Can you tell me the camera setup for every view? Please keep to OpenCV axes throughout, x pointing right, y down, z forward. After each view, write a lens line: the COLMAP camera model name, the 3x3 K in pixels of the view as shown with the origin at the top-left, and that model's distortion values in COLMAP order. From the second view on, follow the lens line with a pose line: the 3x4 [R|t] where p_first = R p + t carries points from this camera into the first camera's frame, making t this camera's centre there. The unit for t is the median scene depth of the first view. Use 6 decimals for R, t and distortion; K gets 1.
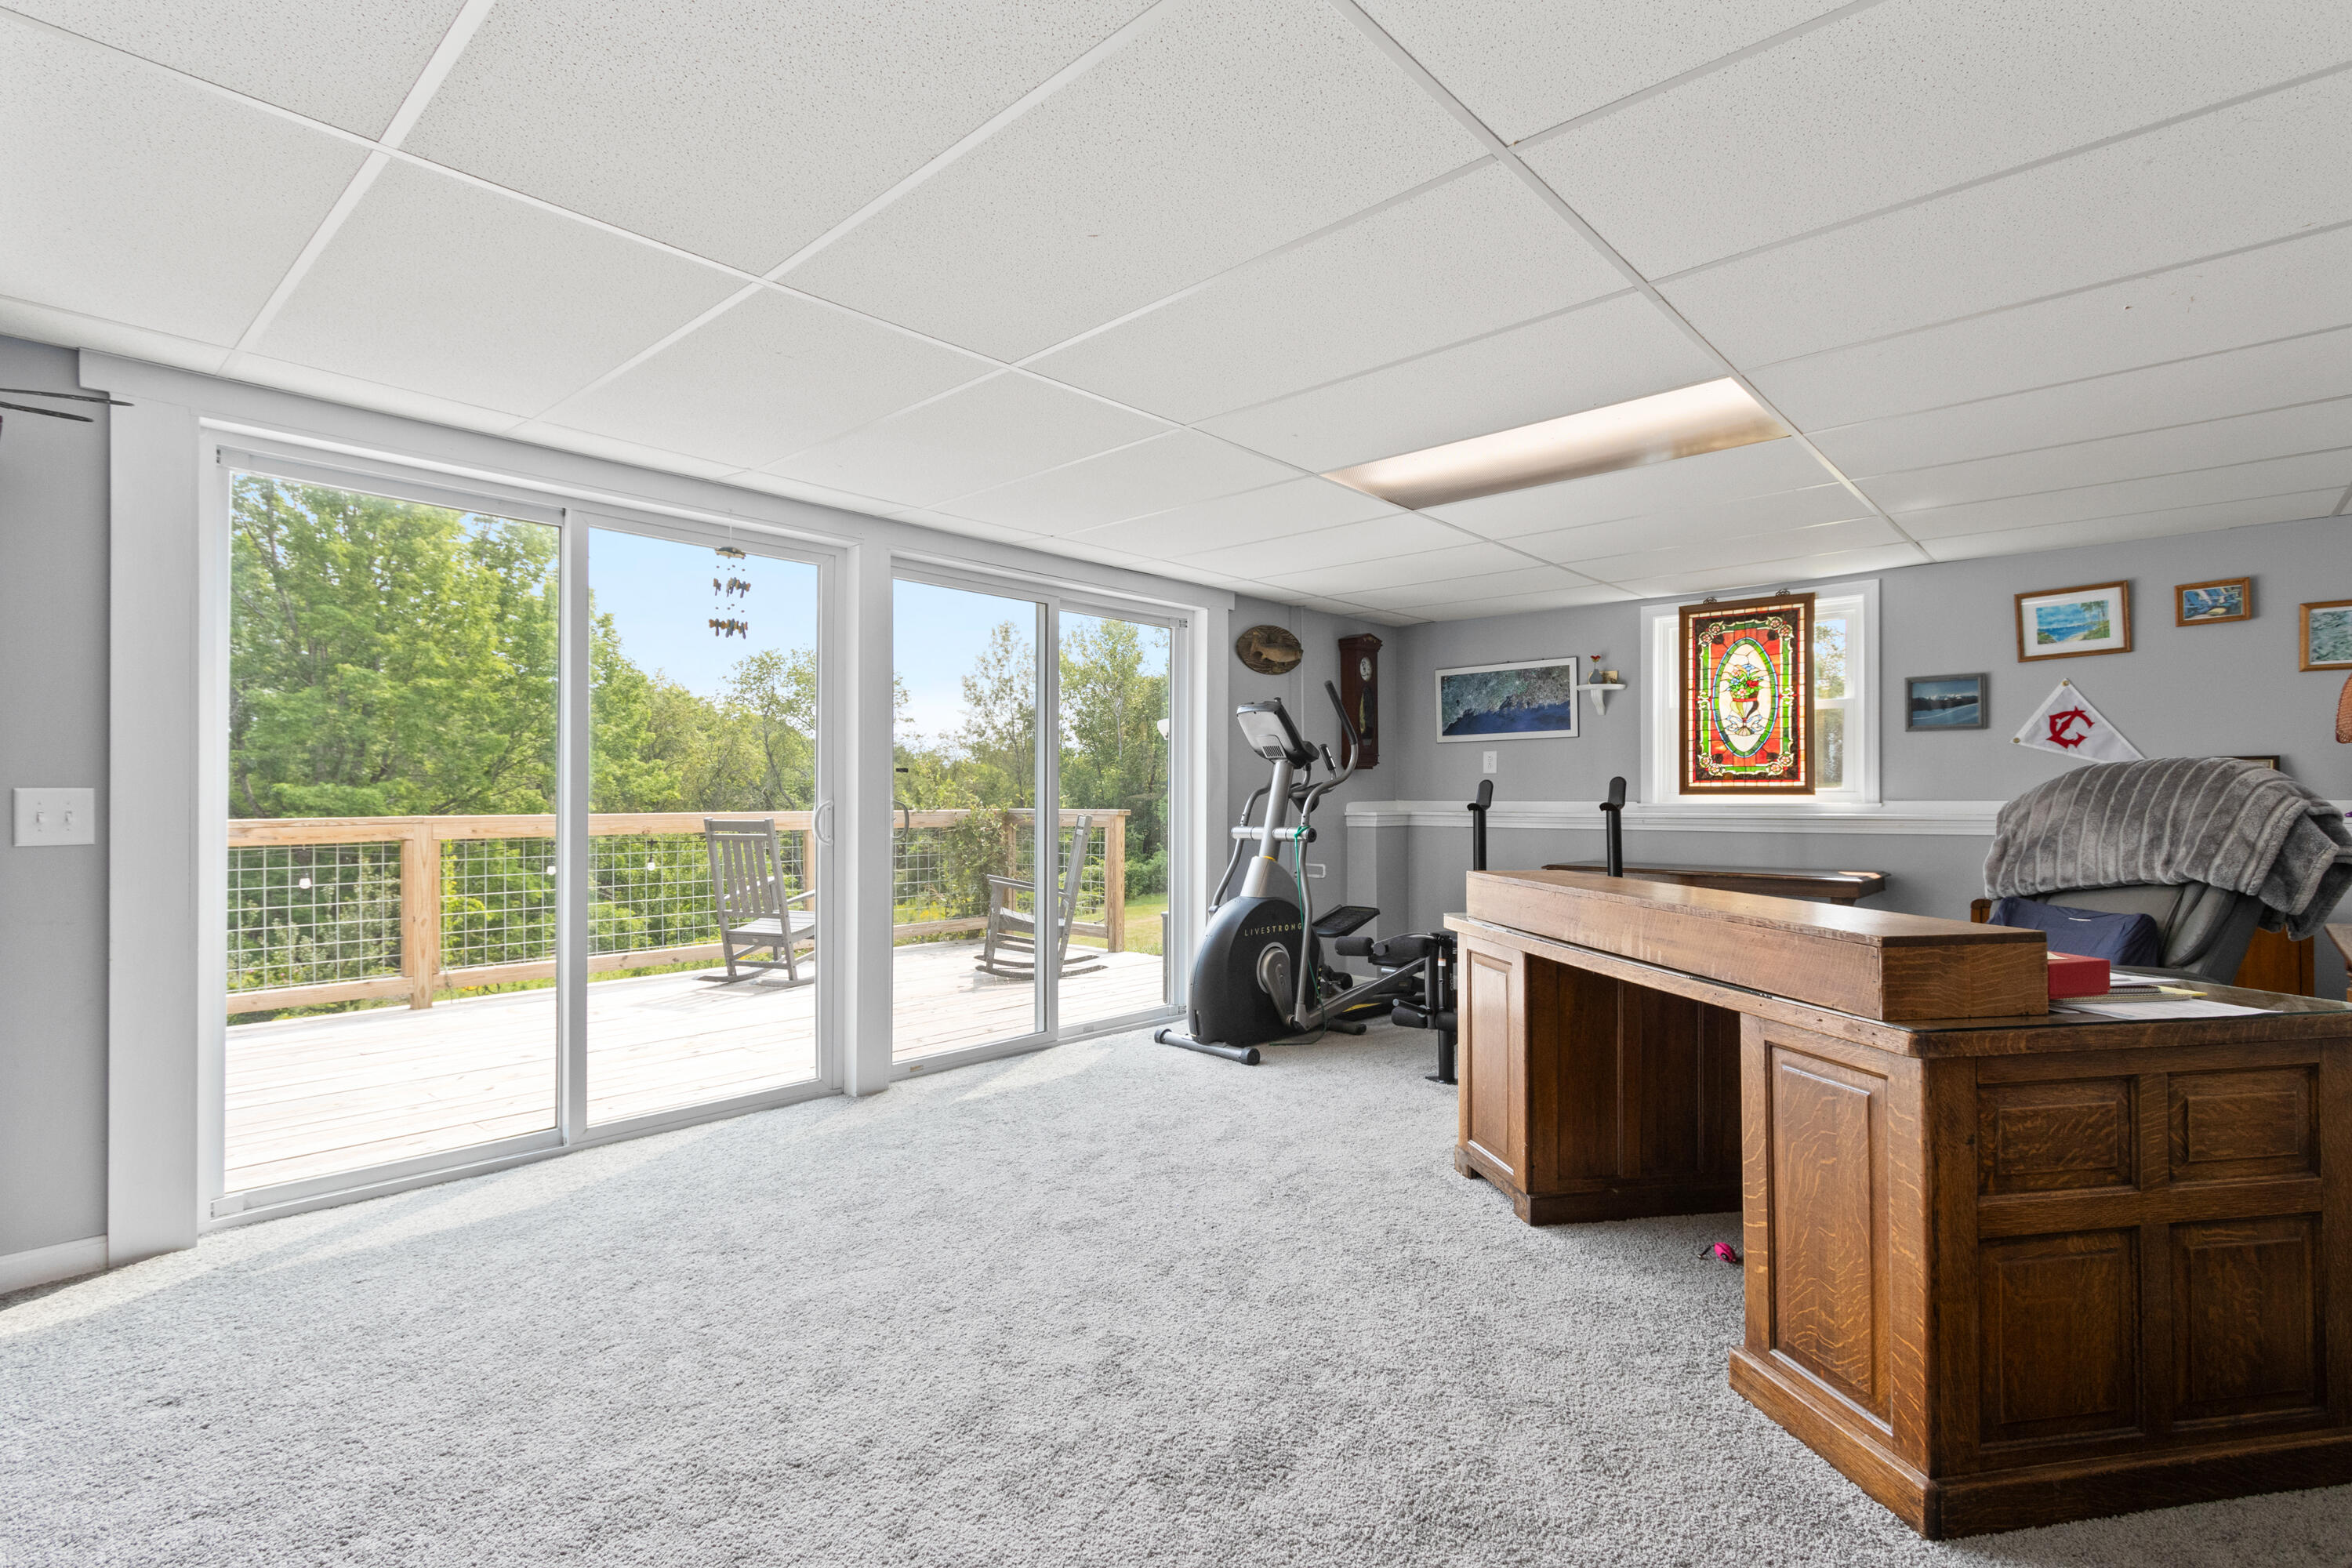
lens RADIAL K [[1114.7, 0, 1166.1], [0, 1114.7, 789.7], [0, 0, 1]] dist [0.000892, -0.000350]
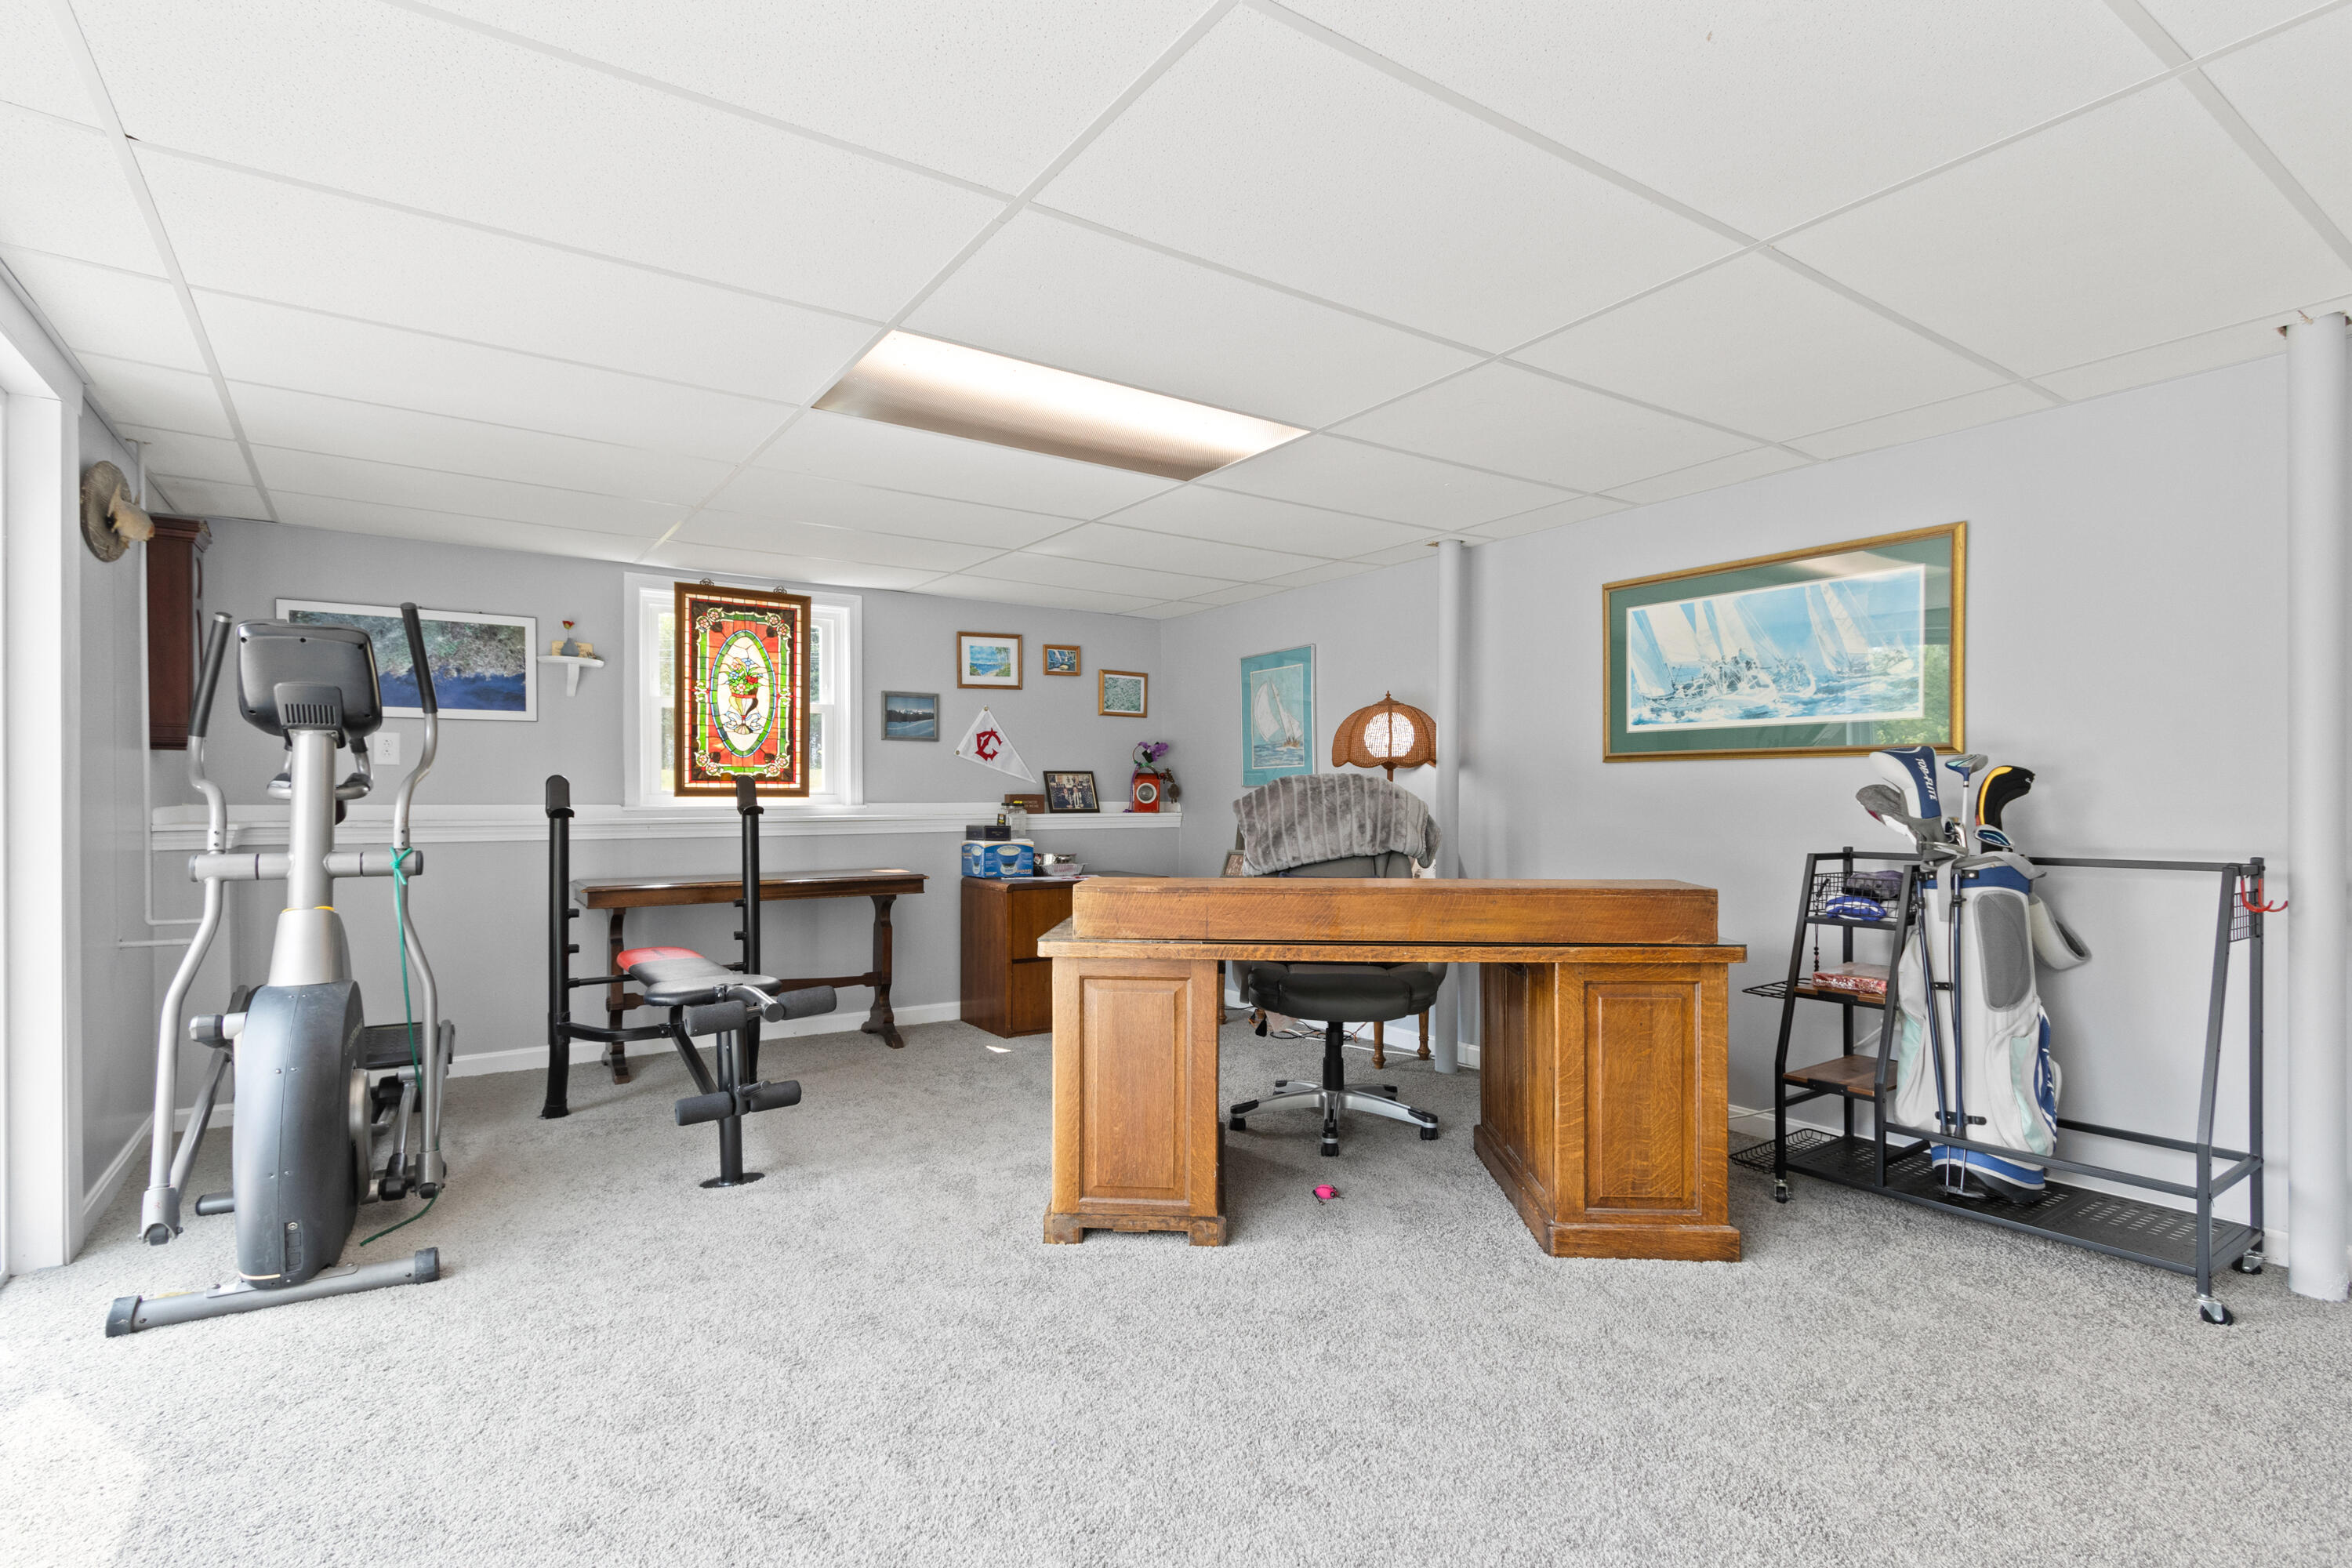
lens RADIAL K [[1127.2, 0, 1167.2], [0, 1127.2, 802.9], [0, 0, 1]] dist [0.001909, 0.000211]
pose [[0.225808, -0.001149, 0.974171, -0.336744], [-0.006168, 0.999978, 0.002609, 0.005015], [-0.974152, -0.006598, 0.225796, 0.449873]]
